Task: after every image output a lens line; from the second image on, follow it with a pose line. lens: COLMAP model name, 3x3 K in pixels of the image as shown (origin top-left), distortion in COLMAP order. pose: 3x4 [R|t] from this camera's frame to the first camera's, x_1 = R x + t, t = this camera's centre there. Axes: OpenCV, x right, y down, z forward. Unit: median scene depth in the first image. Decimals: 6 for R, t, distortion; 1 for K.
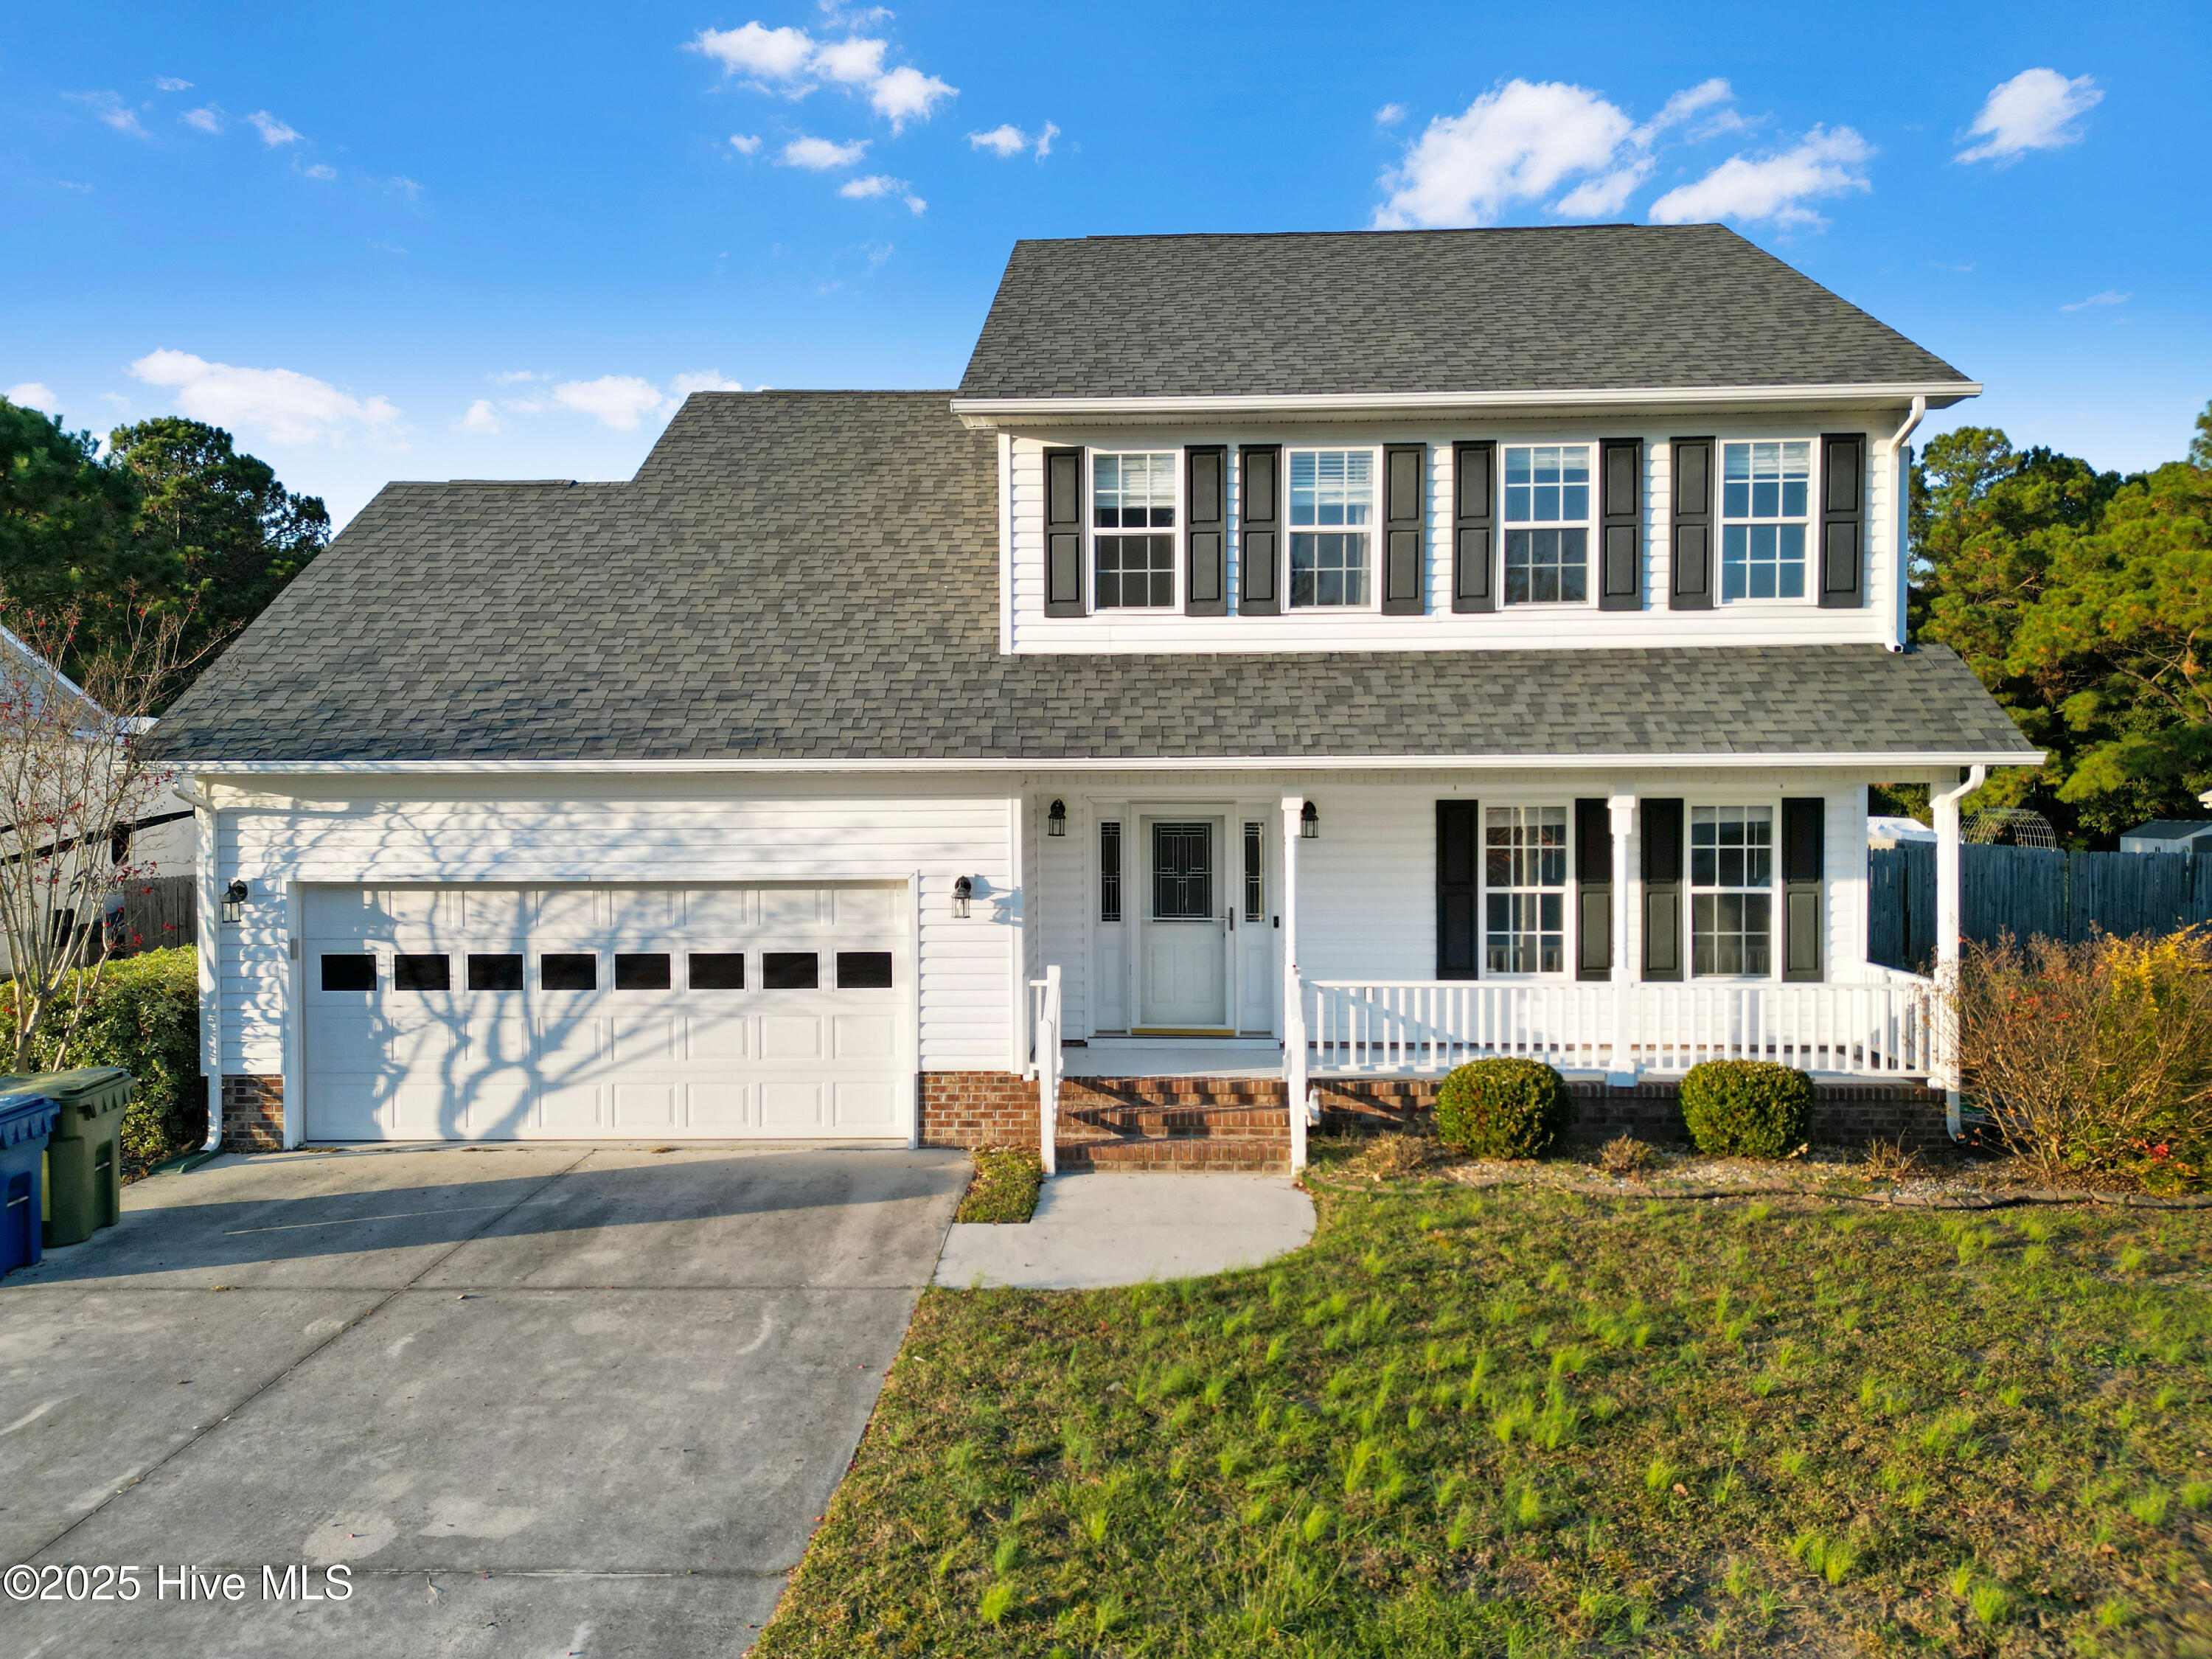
lens RADIAL K [[1534.0, 0, 1109.2], [0, 1534.0, 841.8], [0, 0, 1]] dist [0.104141, -0.111460]
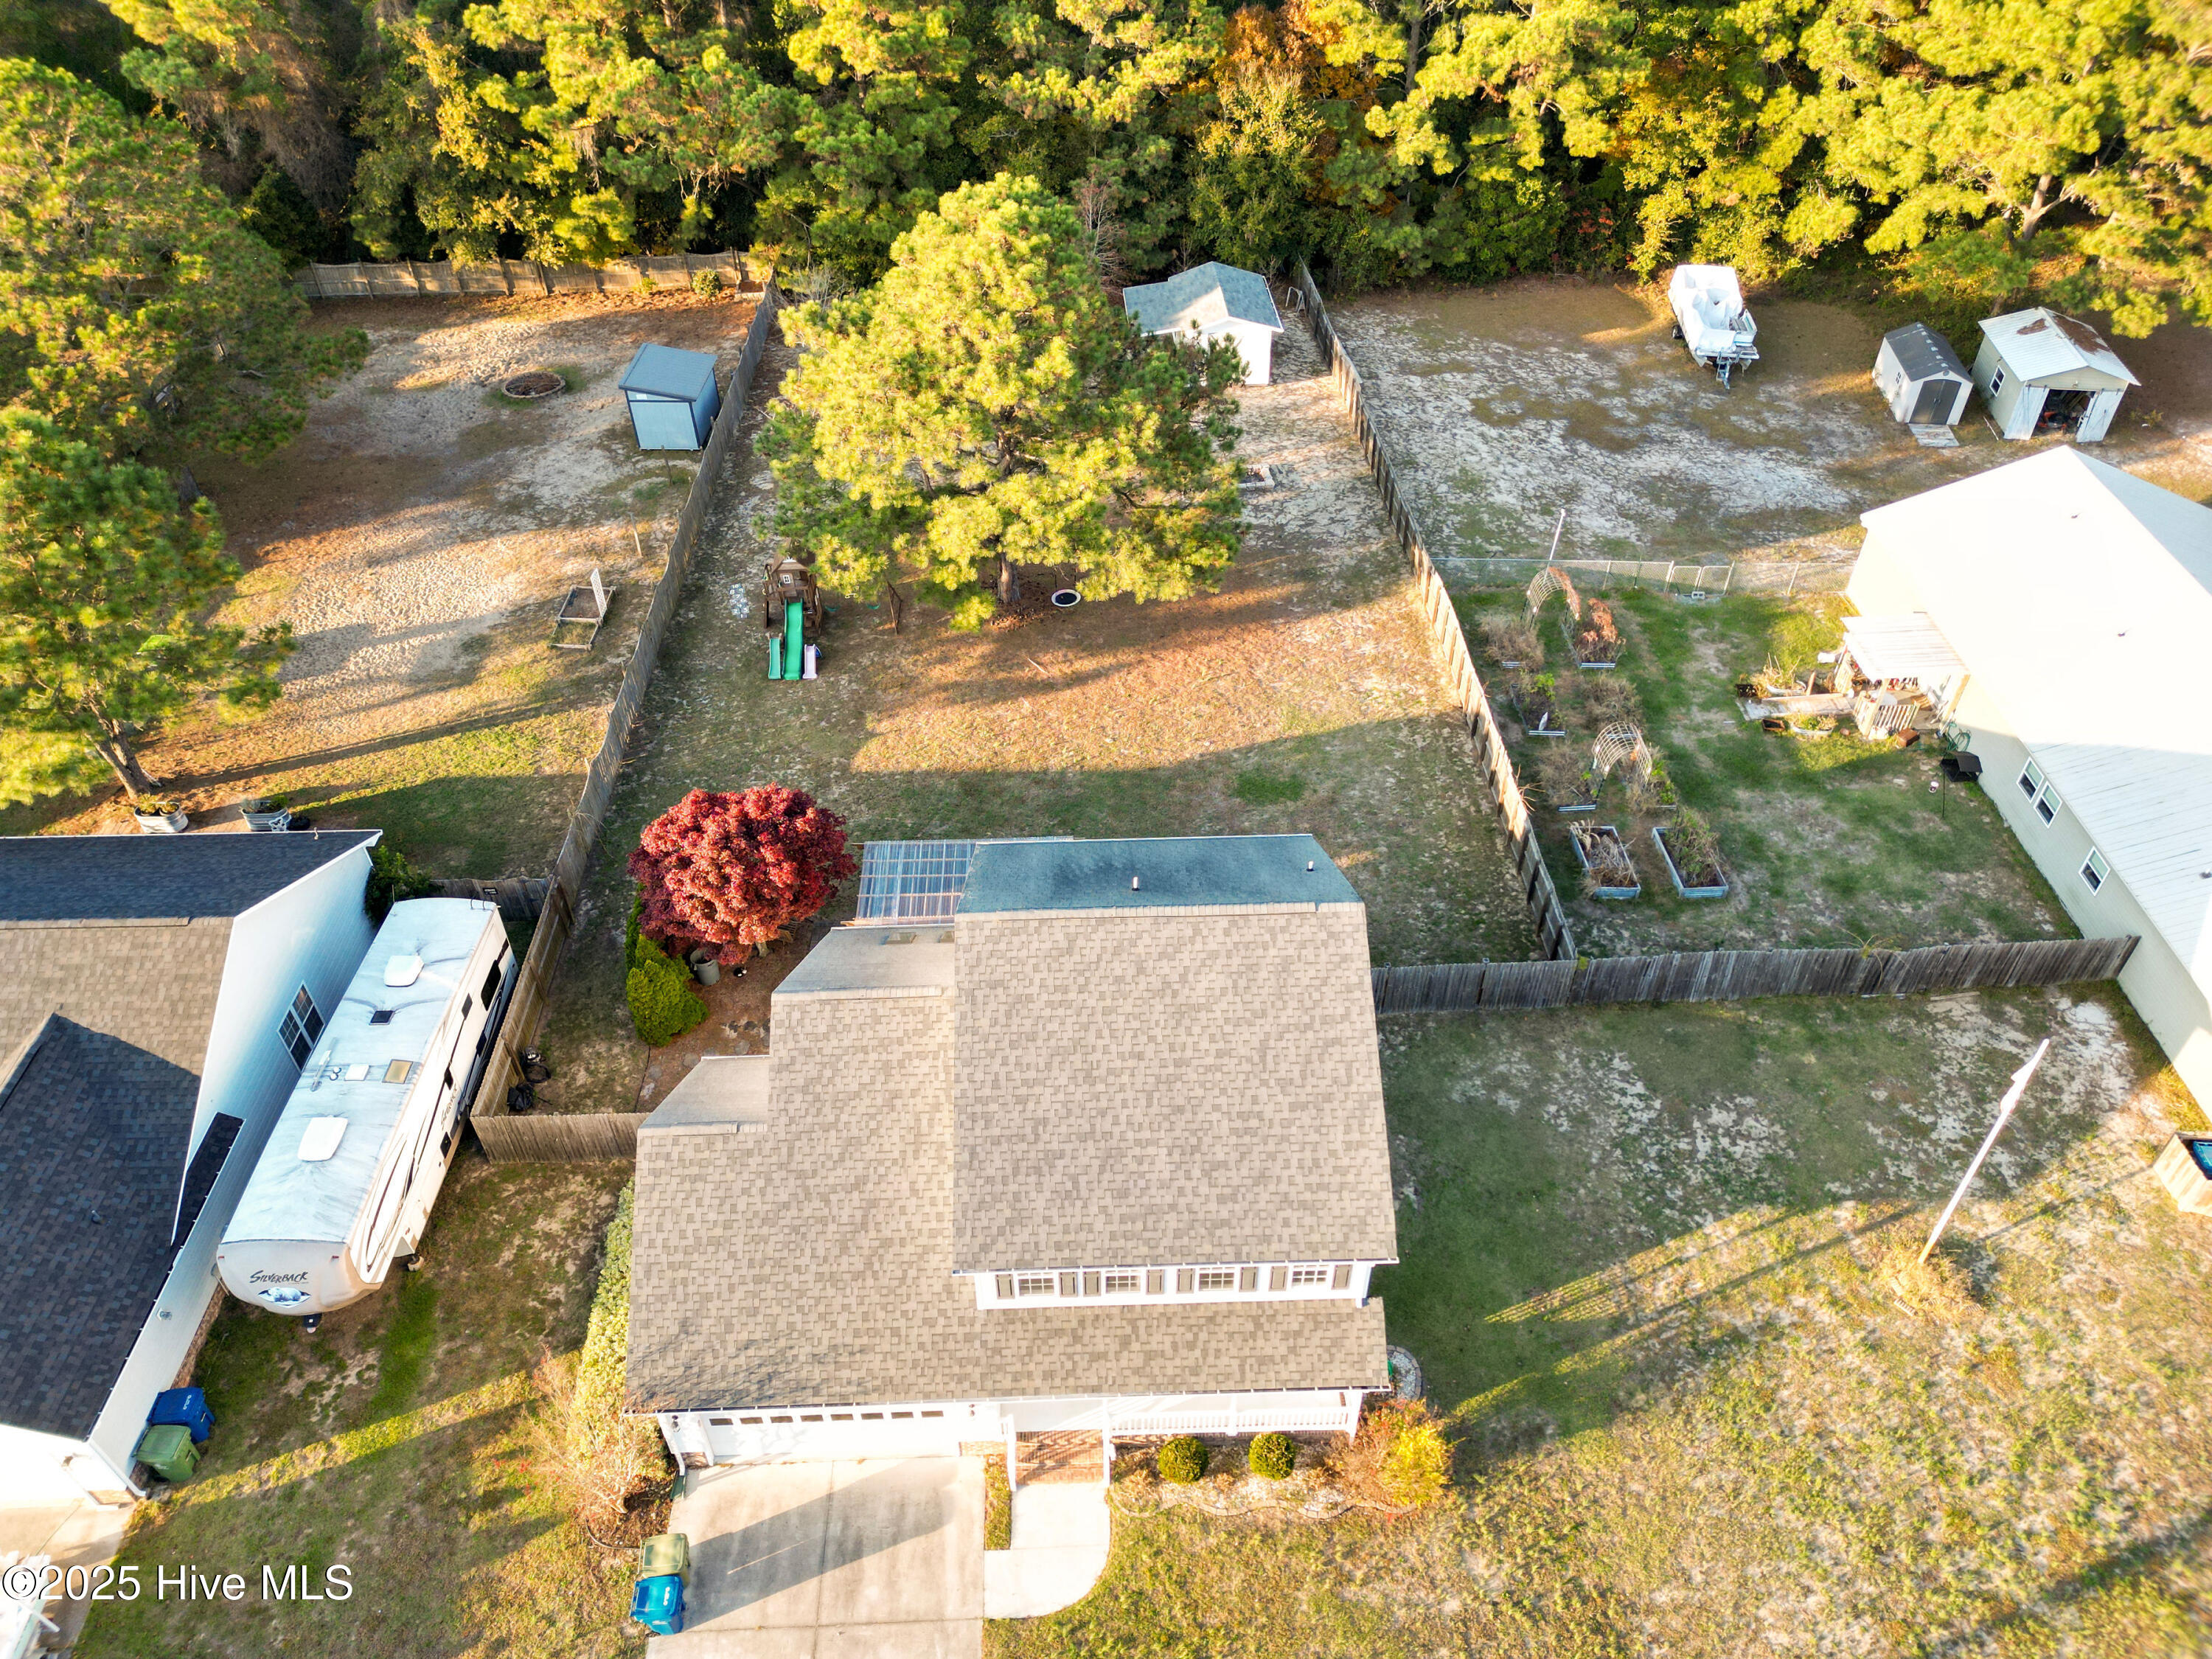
lens RADIAL K [[1548.5, 0, 1108.9], [0, 1548.5, 826.9], [0, 0, 1]] dist [0.060602, -0.051375]
pose [[0.997833, -0.047572, 0.045460, 0.052561], [0.007705, 0.770594, 0.637280, -2.226197], [-0.065348, -0.635548, 0.769291, -0.338451]]
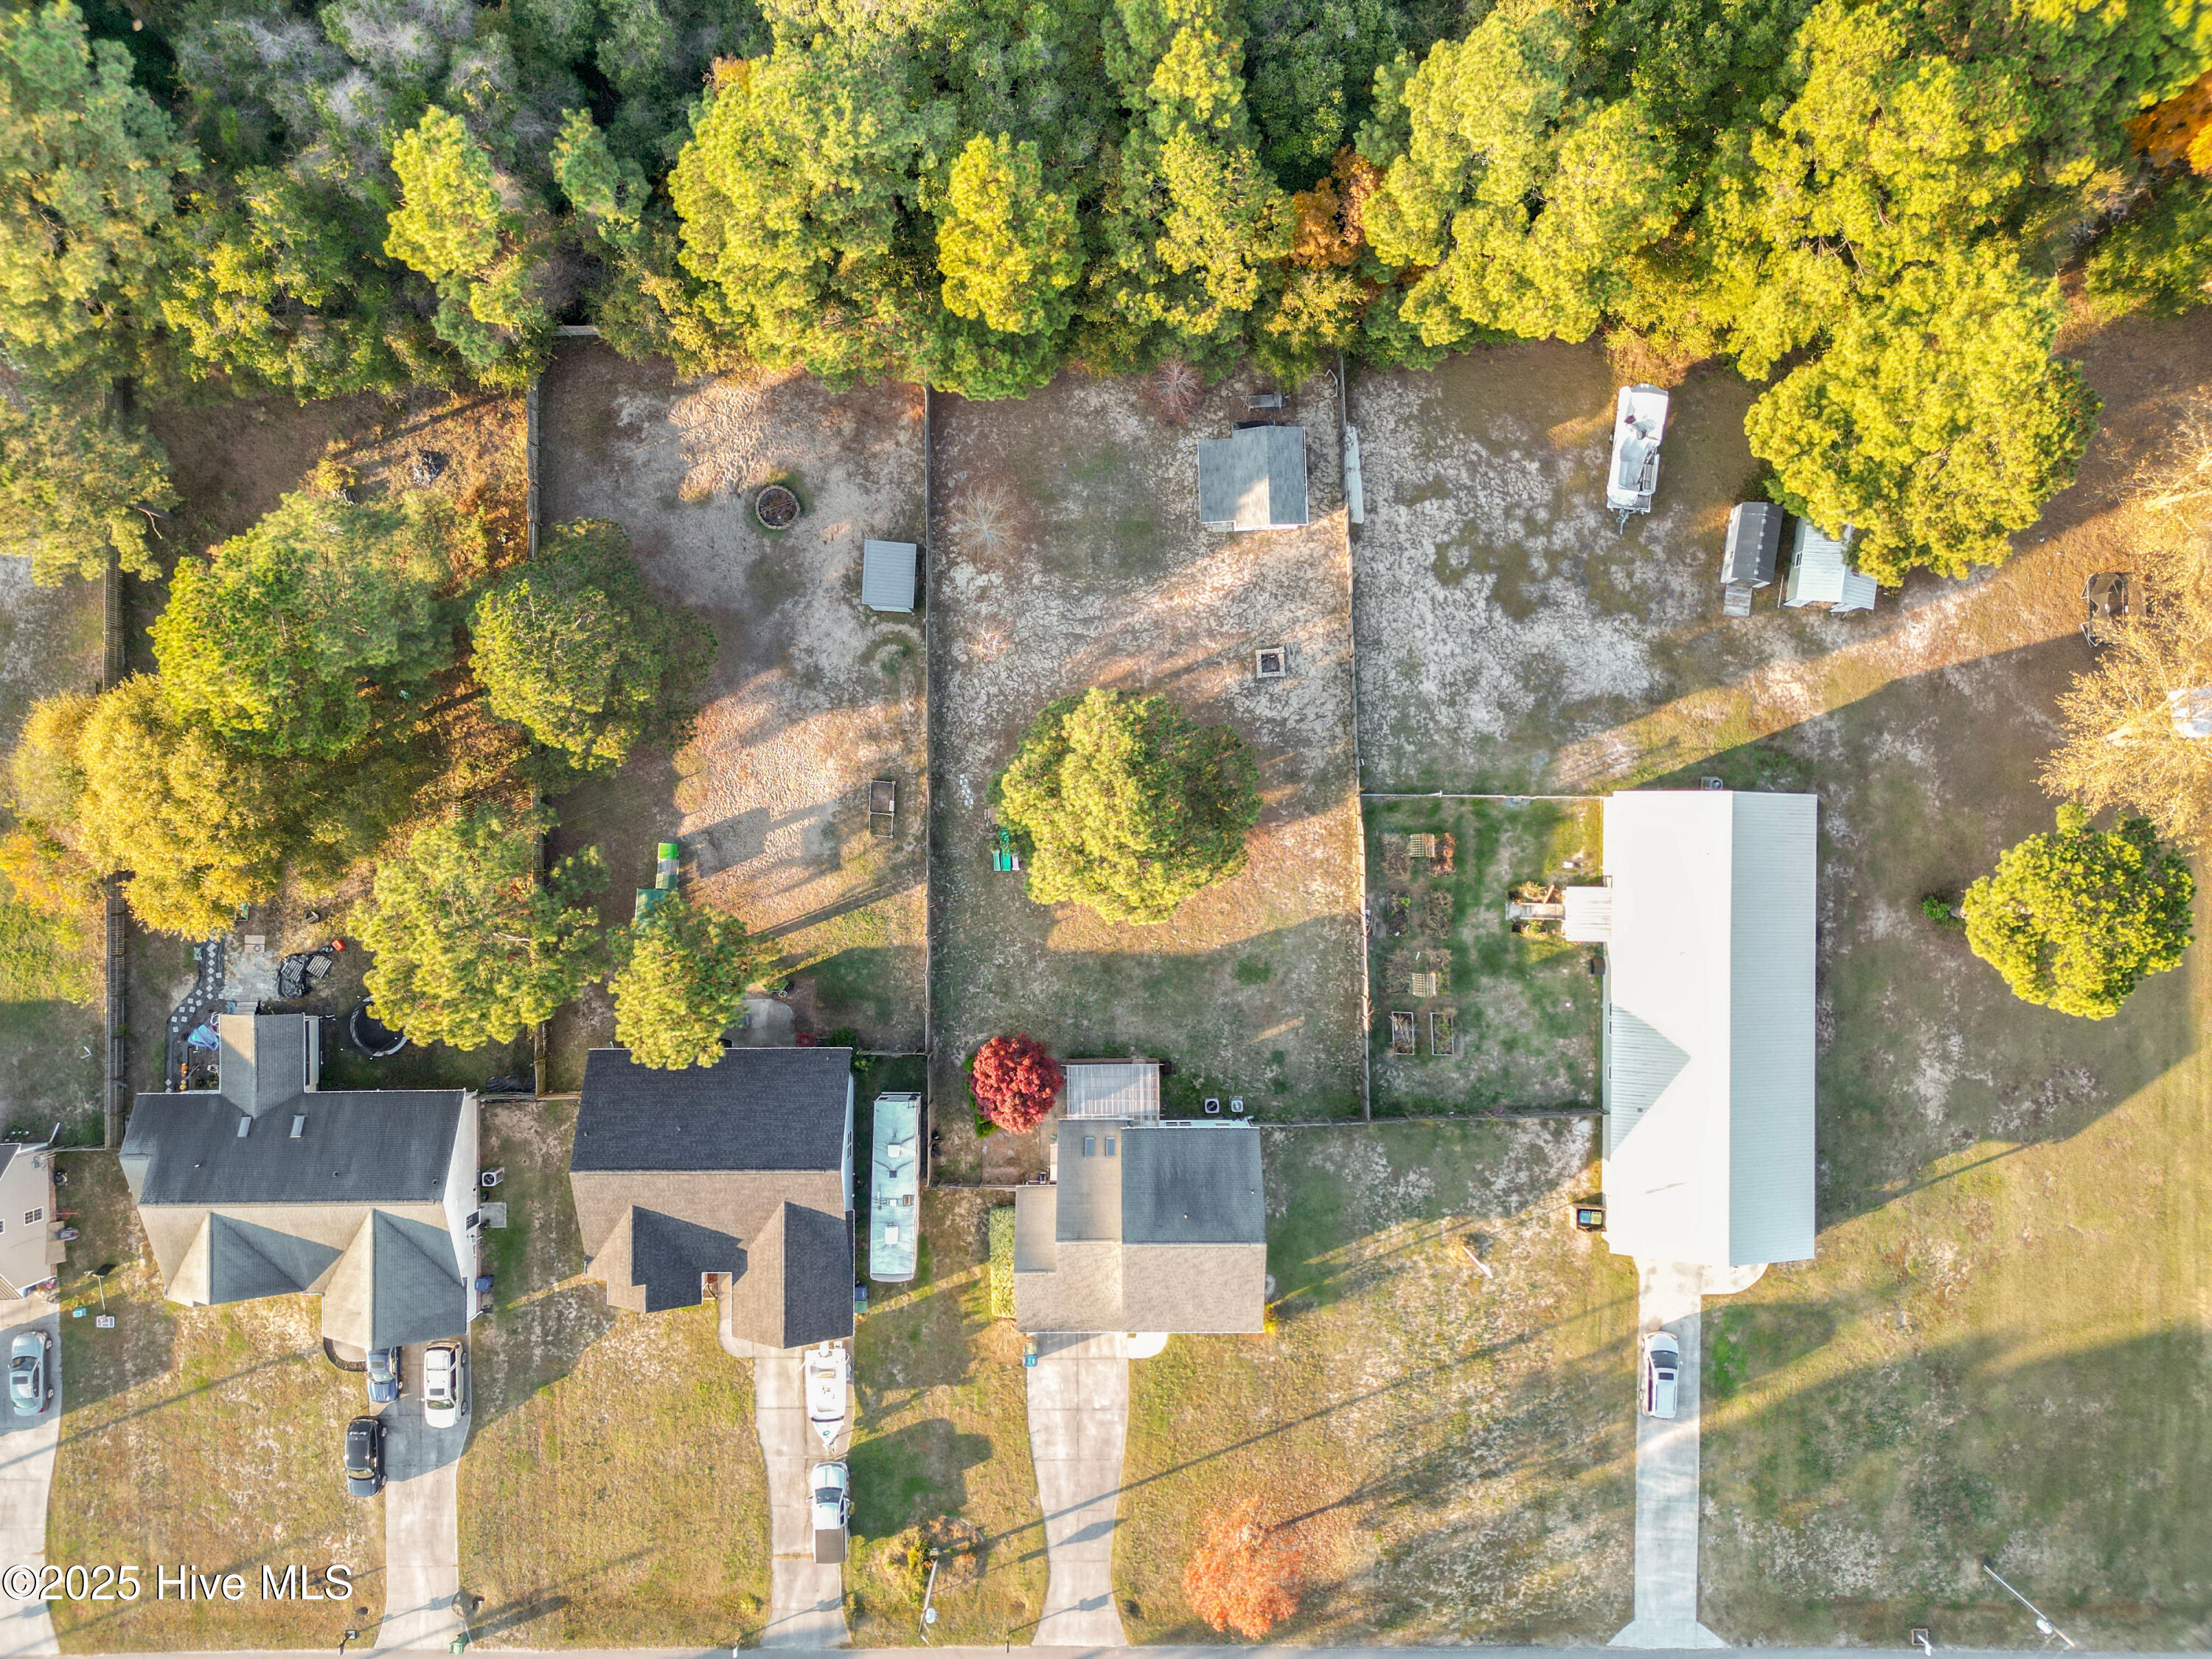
lens RADIAL K [[1534.0, 0, 1109.2], [0, 1534.0, 841.8], [0, 0, 1]] dist [0.104141, -0.111460]
pose [[0.998991, -0.044087, -0.008538, -0.002012], [0.010474, 0.043875, 0.998982, -7.573871], [-0.043667, -0.998064, 0.044292, 2.960197]]
